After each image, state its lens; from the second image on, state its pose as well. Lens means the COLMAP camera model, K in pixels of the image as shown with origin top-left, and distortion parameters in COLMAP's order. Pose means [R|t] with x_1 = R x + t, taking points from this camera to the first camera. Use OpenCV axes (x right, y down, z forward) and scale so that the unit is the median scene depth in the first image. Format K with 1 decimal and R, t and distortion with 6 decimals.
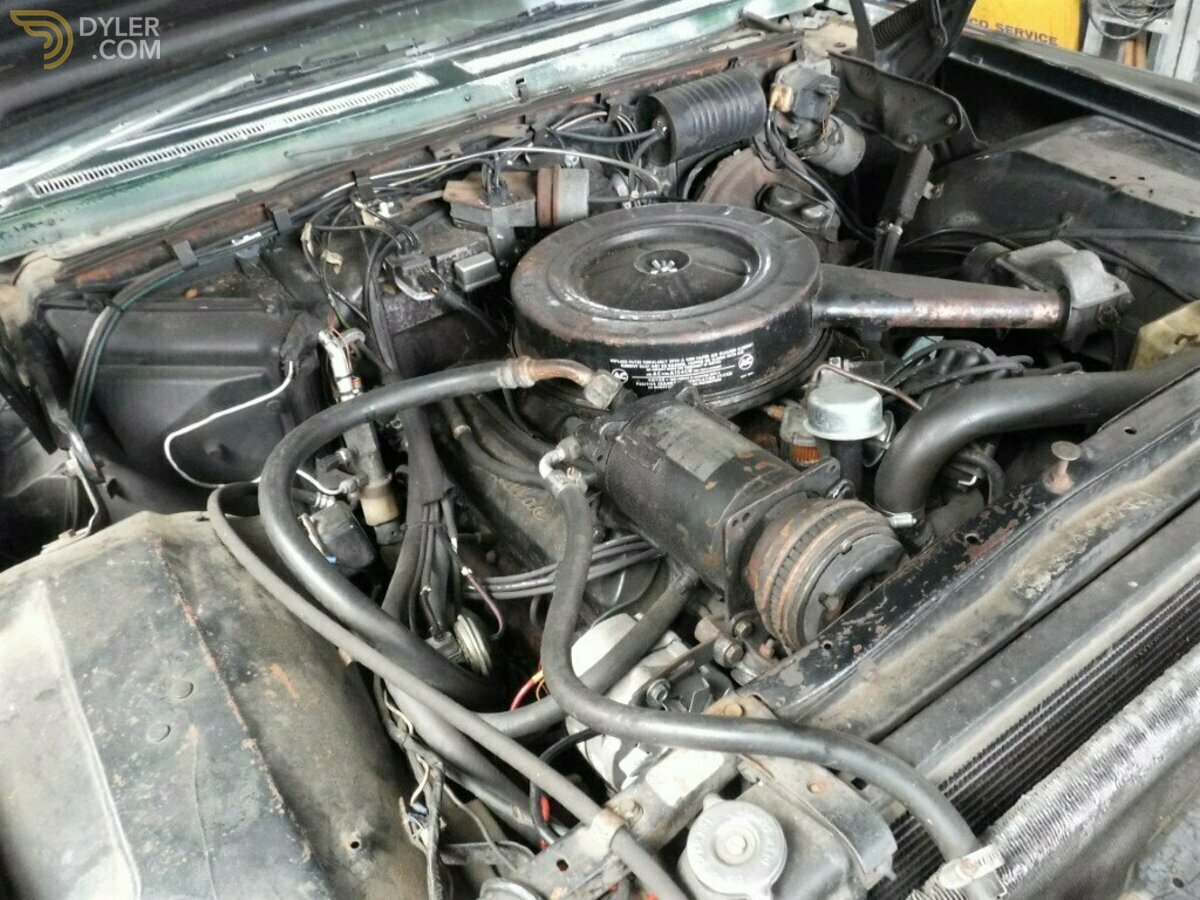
lens RADIAL K [[982.1, 0, 600.0], [0, 982.1, 450.0], [0, 0, 1]] dist [-0.087151, 0.041855]
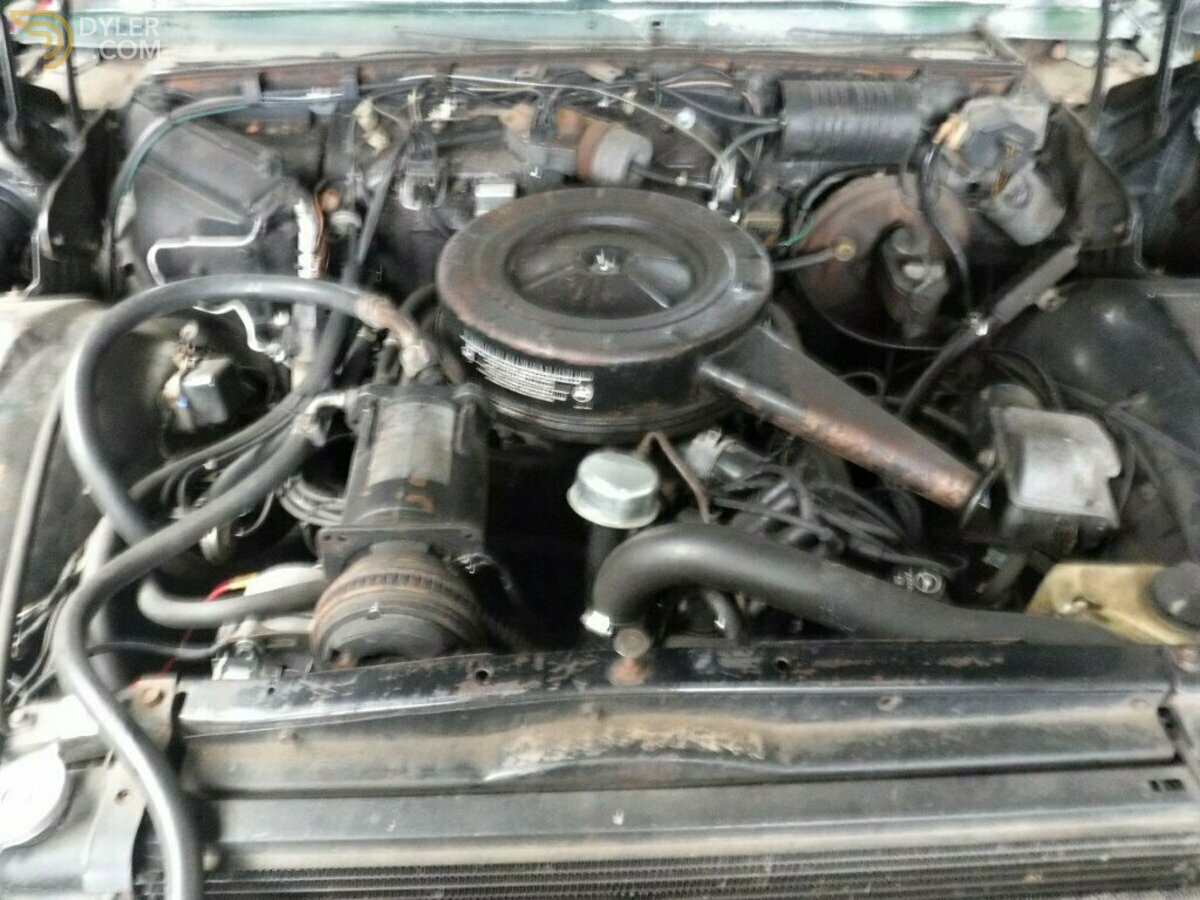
lens RADIAL K [[982.1, 0, 600.0], [0, 982.1, 450.0], [0, 0, 1]] dist [-0.087151, 0.041855]
pose [[0.846184, 0.427142, -0.318625, 0.418454], [-0.392553, 0.904001, 0.169366, -0.179042], [0.360380, -0.018238, 0.932627, 0.131084]]
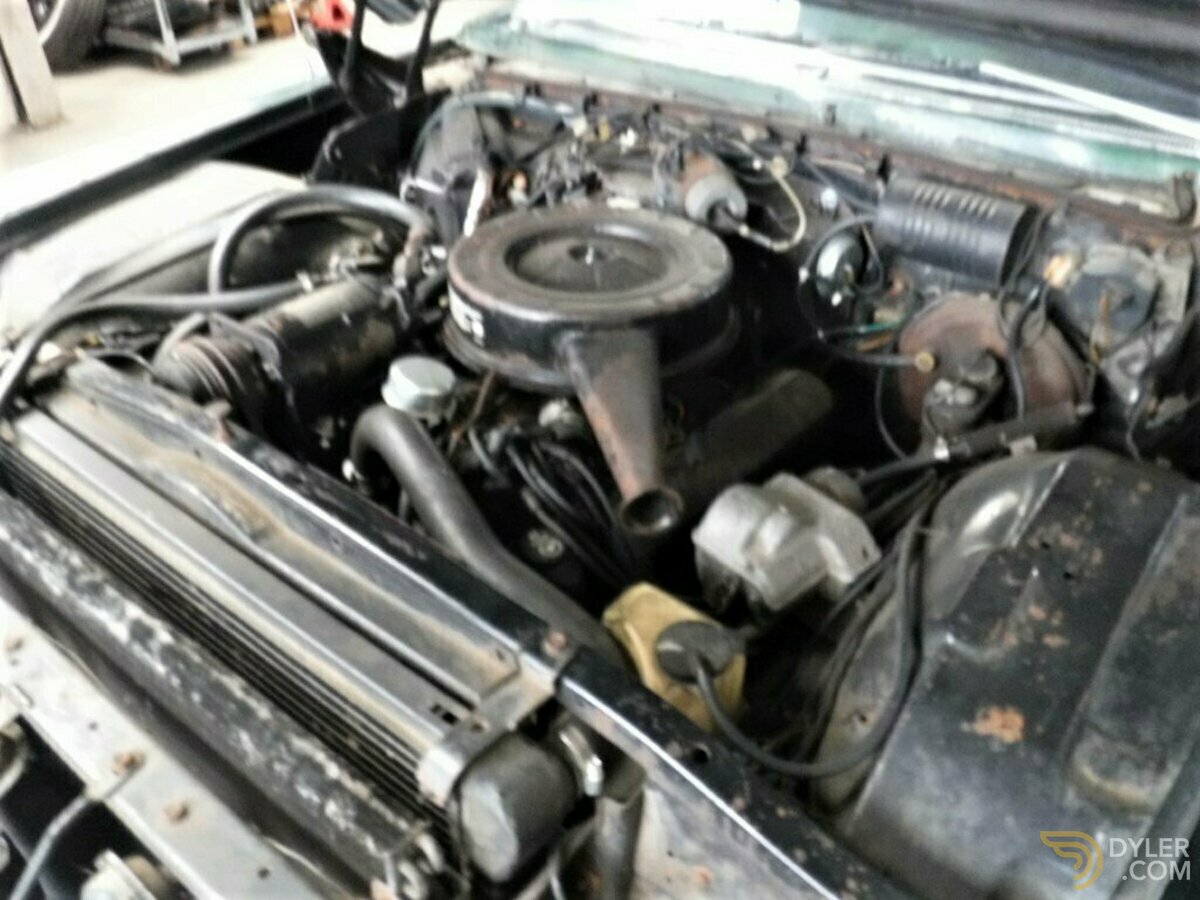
lens RADIAL K [[988.2, 0, 599.9], [0, 988.2, 417.7], [0, 0, 1]] dist [-0.047025, 0.003423]
pose [[0.308260, 0.605569, -0.733663, 0.959465], [-0.601422, 0.721597, 0.342913, -0.432493], [0.737067, 0.335535, 0.586642, 0.410866]]
